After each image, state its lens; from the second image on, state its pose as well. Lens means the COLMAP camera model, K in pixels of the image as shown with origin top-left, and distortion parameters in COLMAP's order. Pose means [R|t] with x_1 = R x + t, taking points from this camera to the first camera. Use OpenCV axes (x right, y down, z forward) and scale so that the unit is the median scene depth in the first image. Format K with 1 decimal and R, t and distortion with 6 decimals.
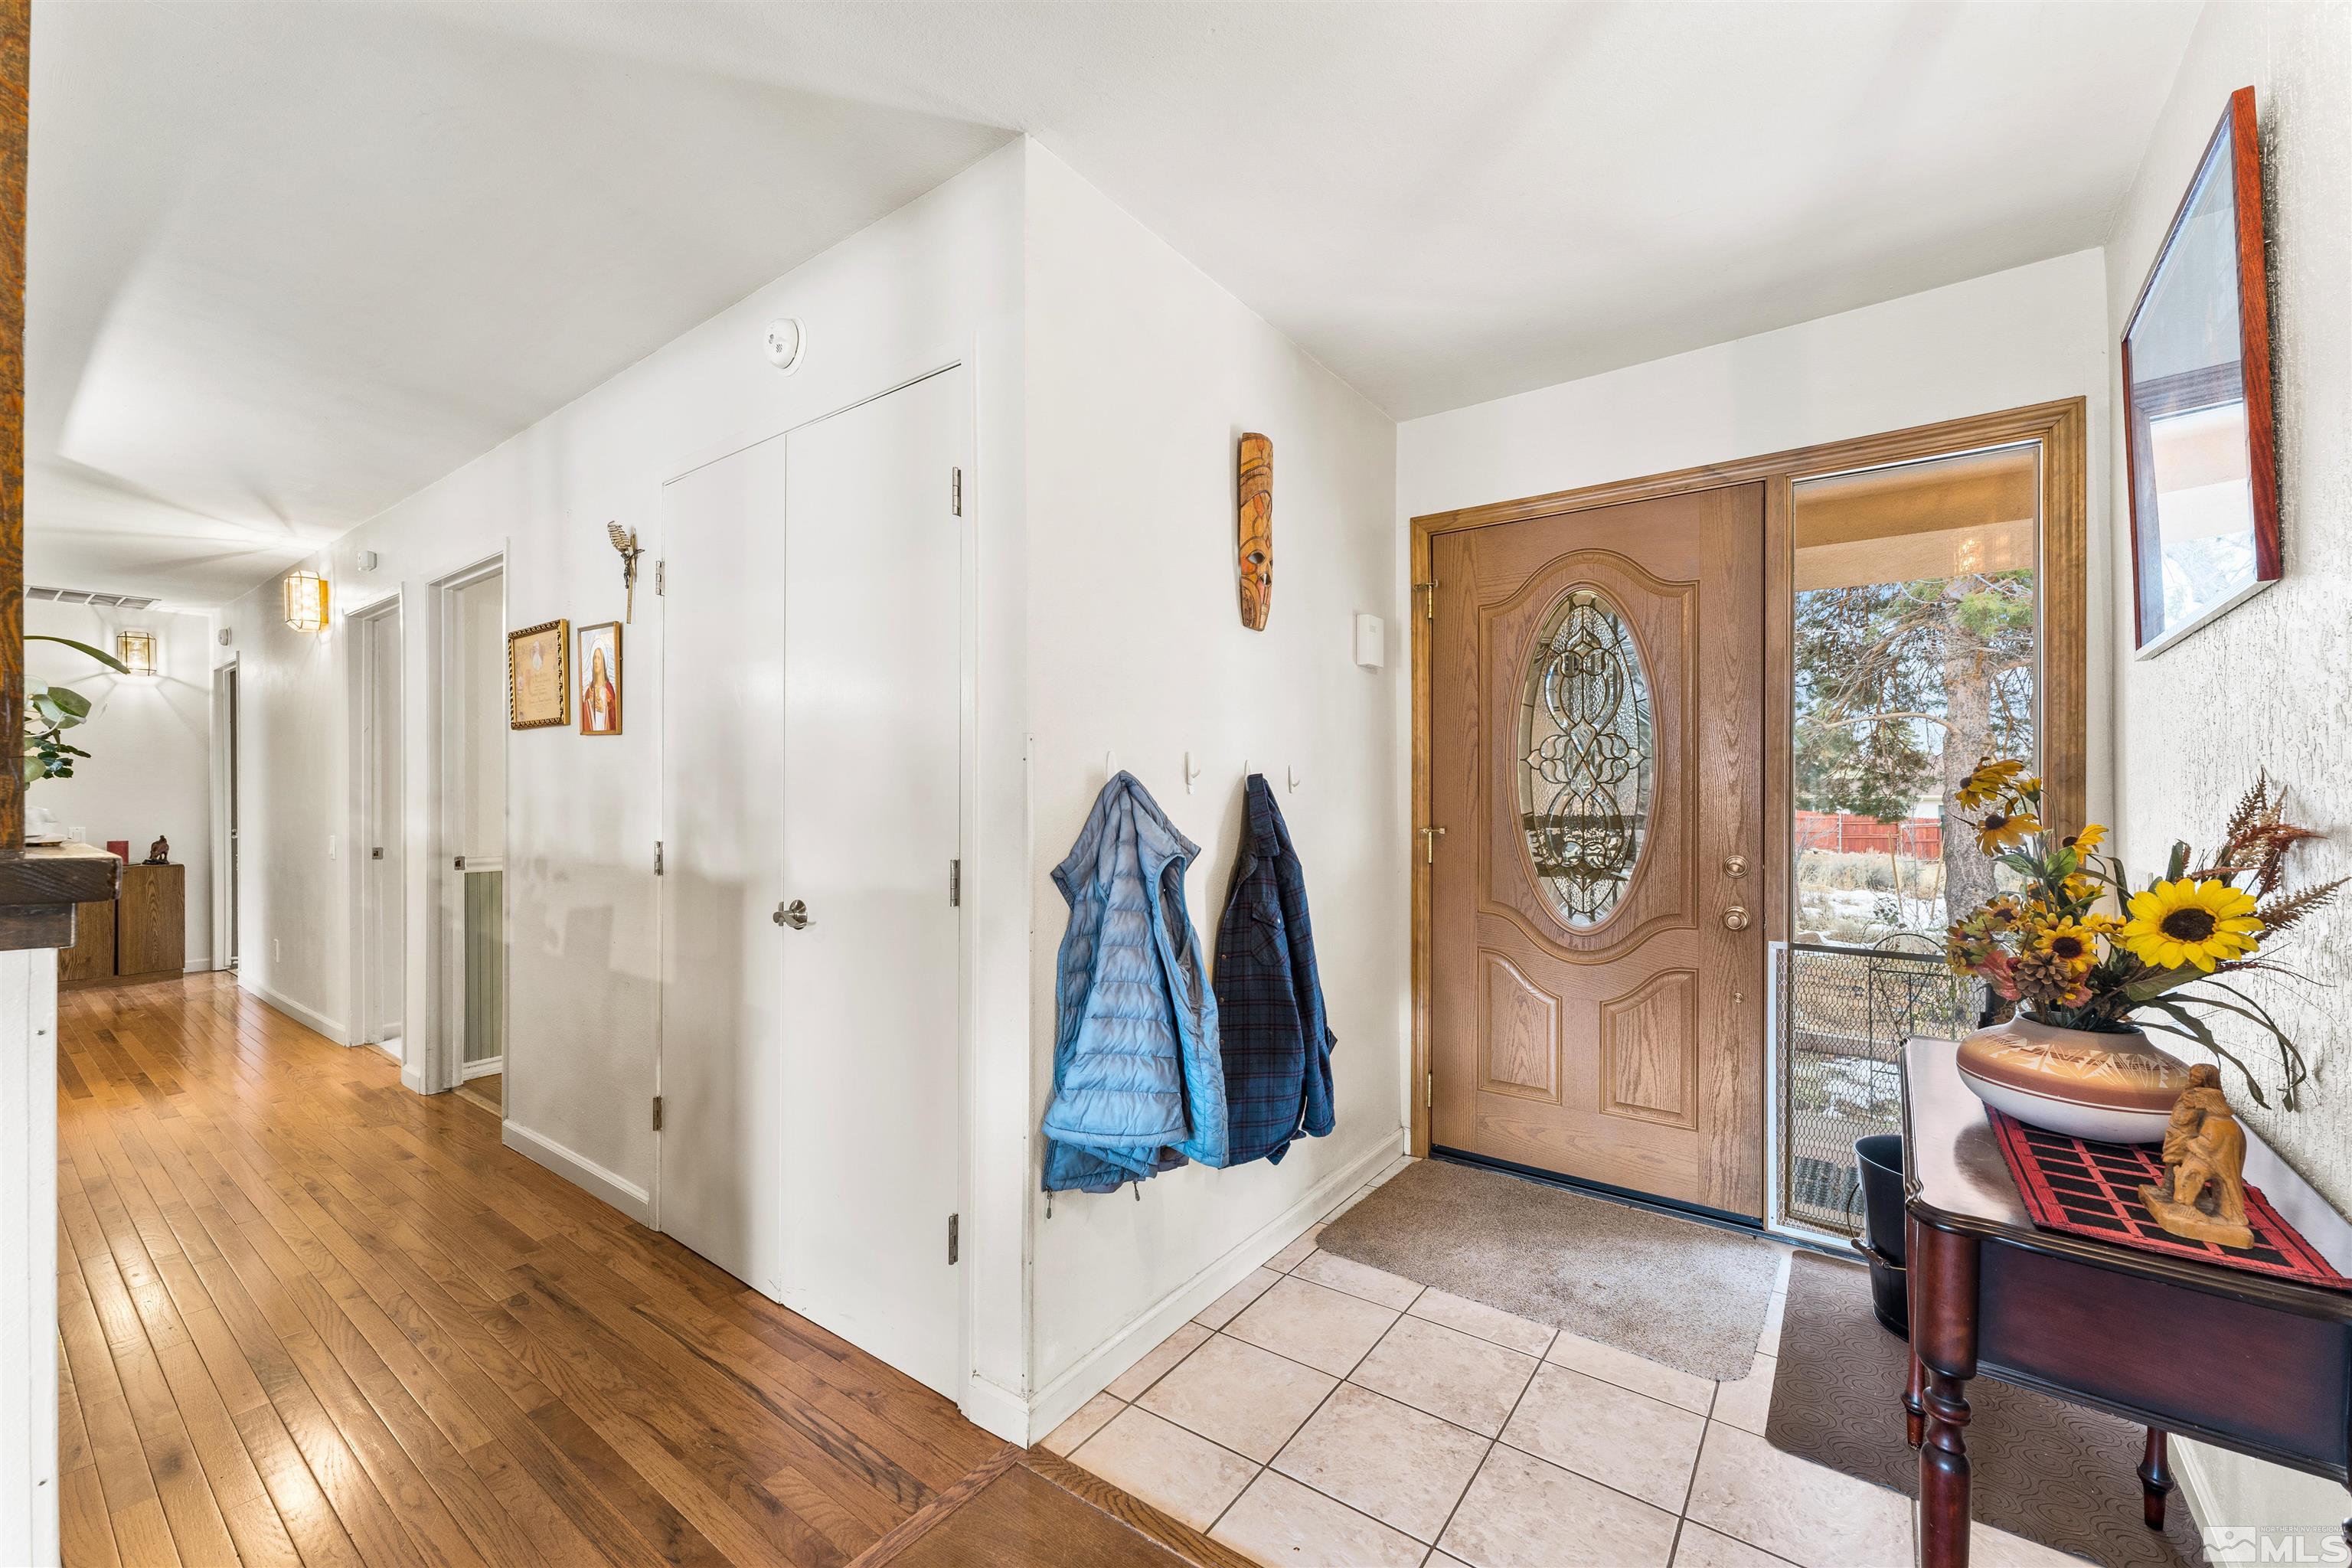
lens RADIAL K [[940.8, 0, 1166.8], [0, 940.8, 796.2], [0, 0, 1]] dist [0.000347, -0.000244]
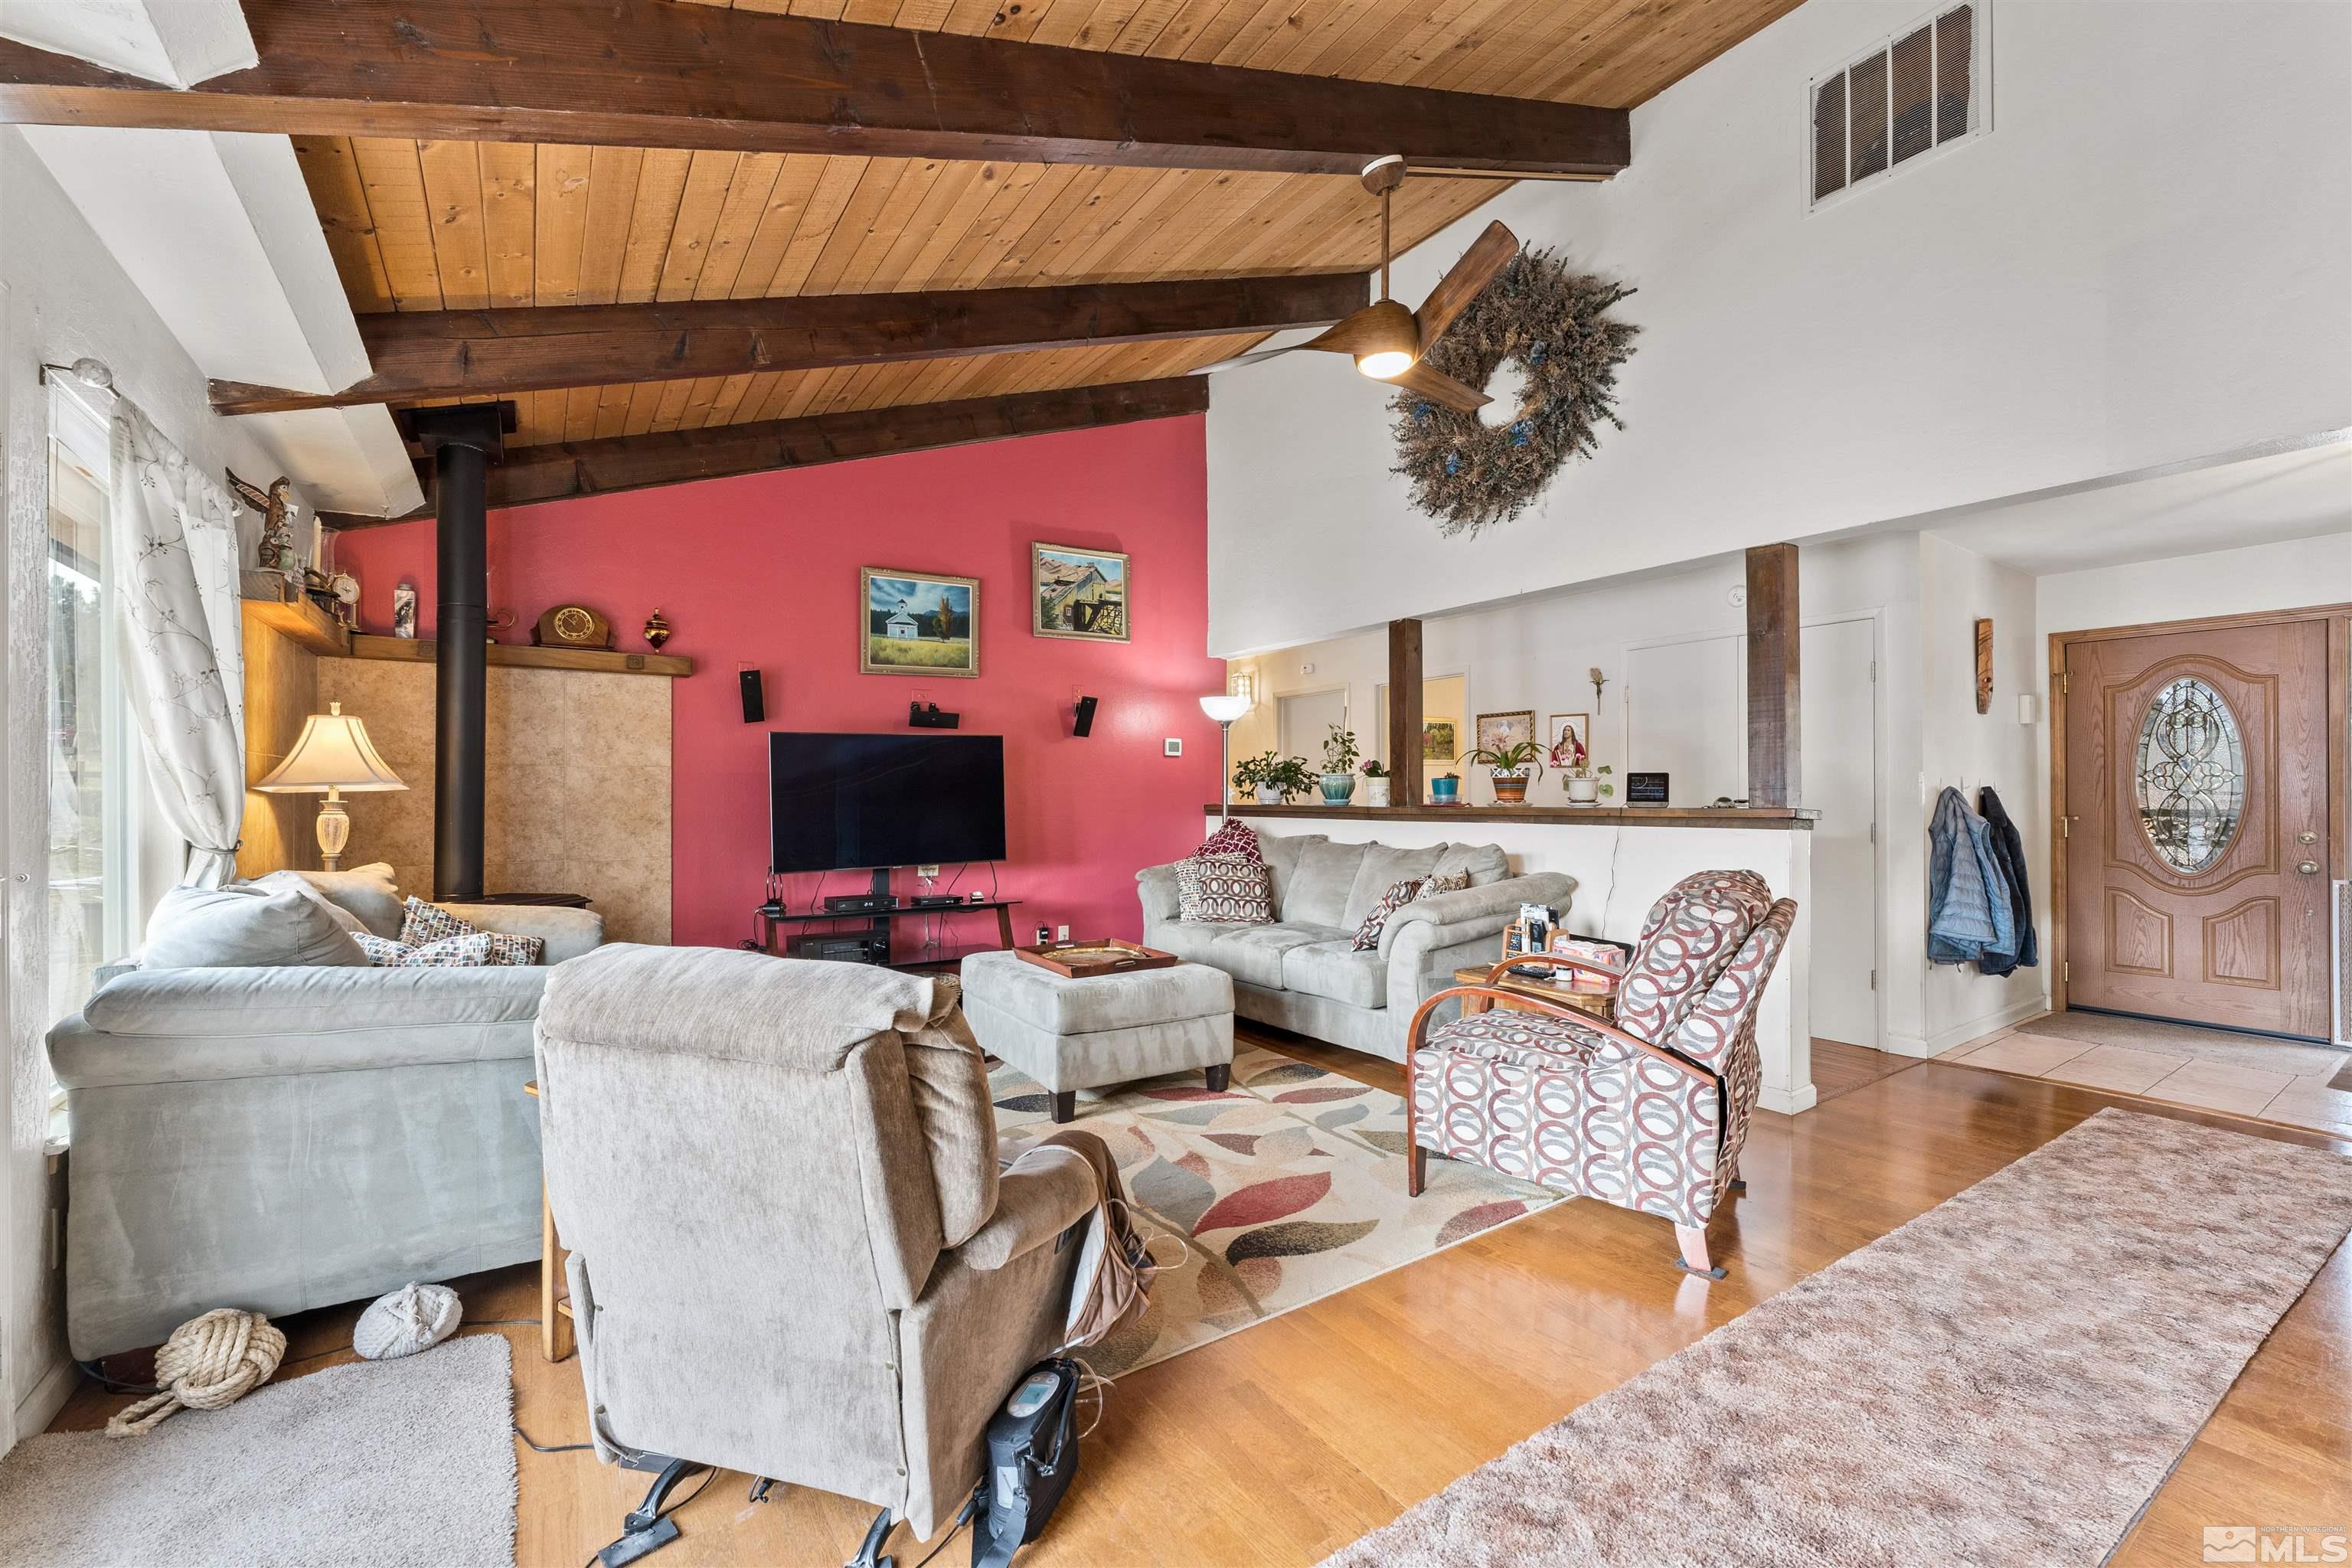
lens RADIAL K [[947.2, 0, 1165.4], [0, 947.2, 787.1], [0, 0, 1]] dist [0.000777, -0.000202]
pose [[0.943501, -0.003369, -0.331352, -0.756713], [0.001028, 0.999973, -0.007239, -0.009344], [0.331367, 0.006490, 0.943479, -1.269512]]
